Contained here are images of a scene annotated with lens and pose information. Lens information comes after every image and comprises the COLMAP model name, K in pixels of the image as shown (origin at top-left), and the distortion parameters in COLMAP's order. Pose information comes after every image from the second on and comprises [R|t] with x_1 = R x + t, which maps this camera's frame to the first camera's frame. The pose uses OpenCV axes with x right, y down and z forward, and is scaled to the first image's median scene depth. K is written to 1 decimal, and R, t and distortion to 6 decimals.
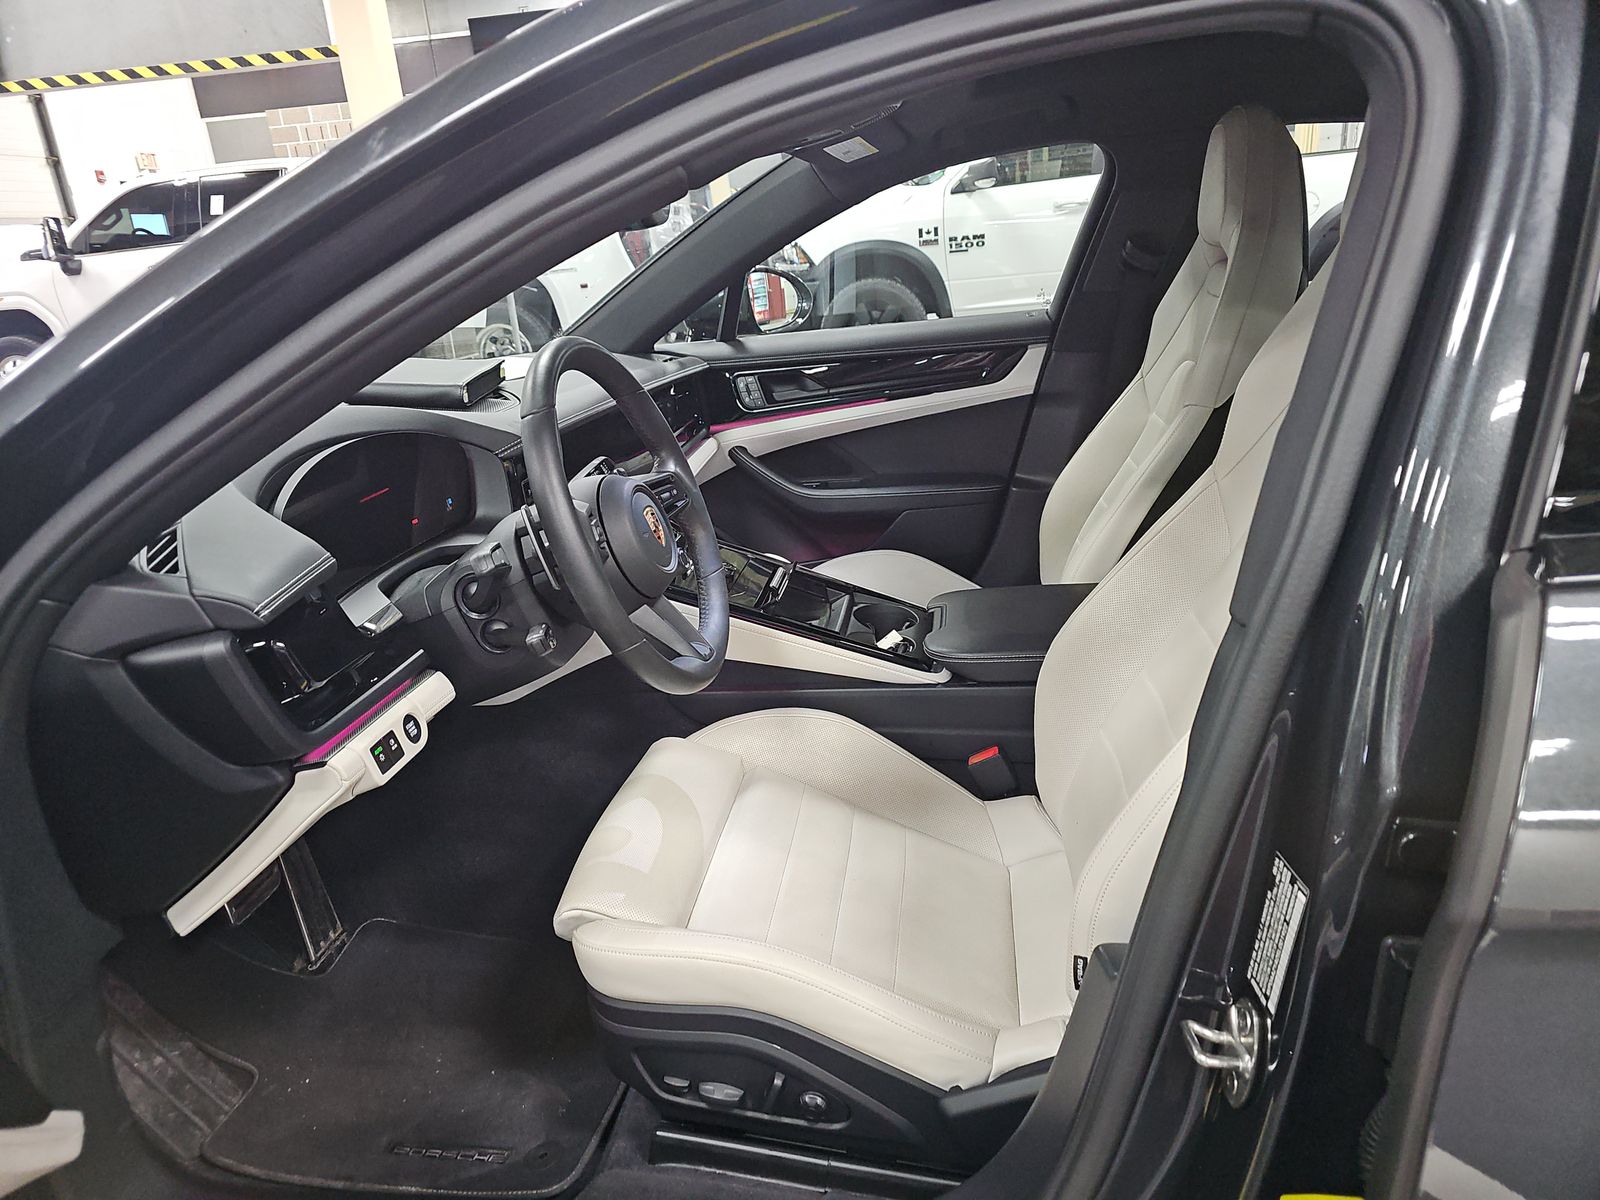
lens RADIAL K [[1062.5, 0, 785.1], [0, 1062.5, 594.5], [0, 0, 1]] dist [0.053890, -0.013209]
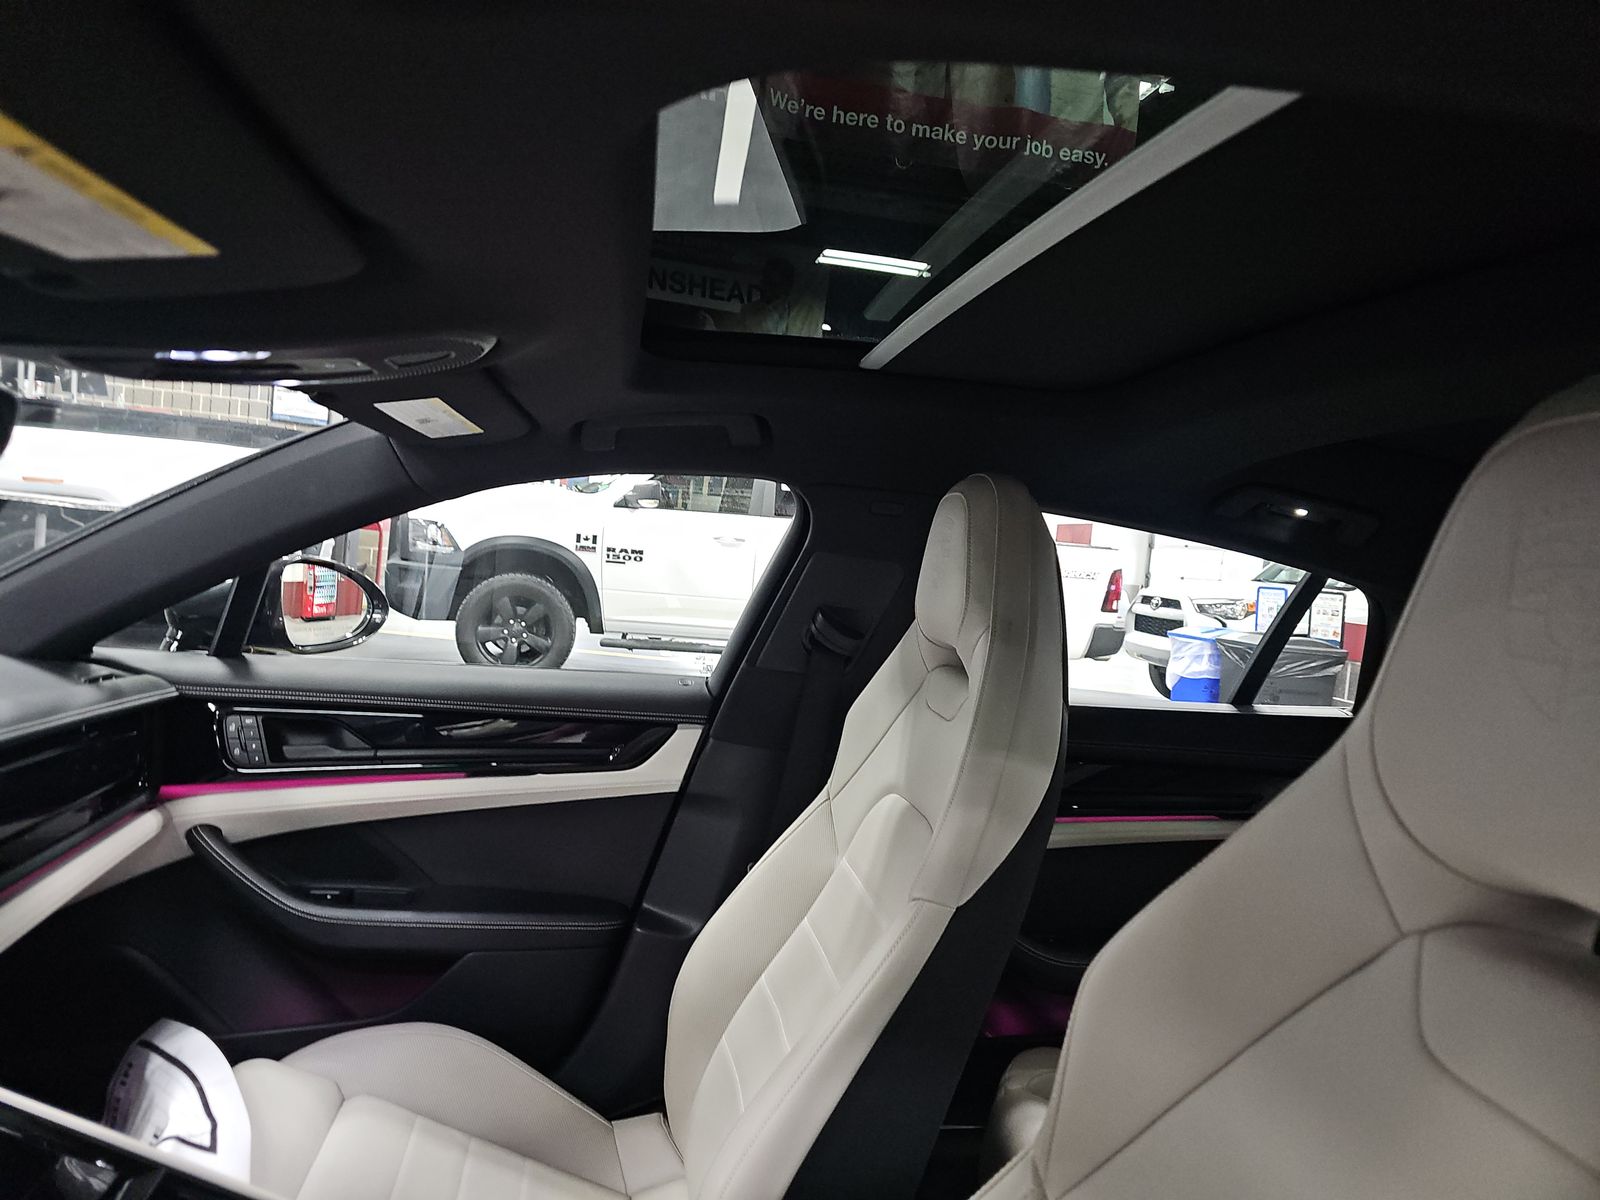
lens RADIAL K [[1062.5, 0, 797.5], [0, 1062.5, 604.7], [0, 0, 1]] dist [0.053890, -0.013209]
pose [[0.935764, 0.151488, 0.318430, 0.058671], [-0.061921, 0.959580, -0.274541, -0.111711], [-0.347148, 0.237188, 0.907320, 0.284389]]
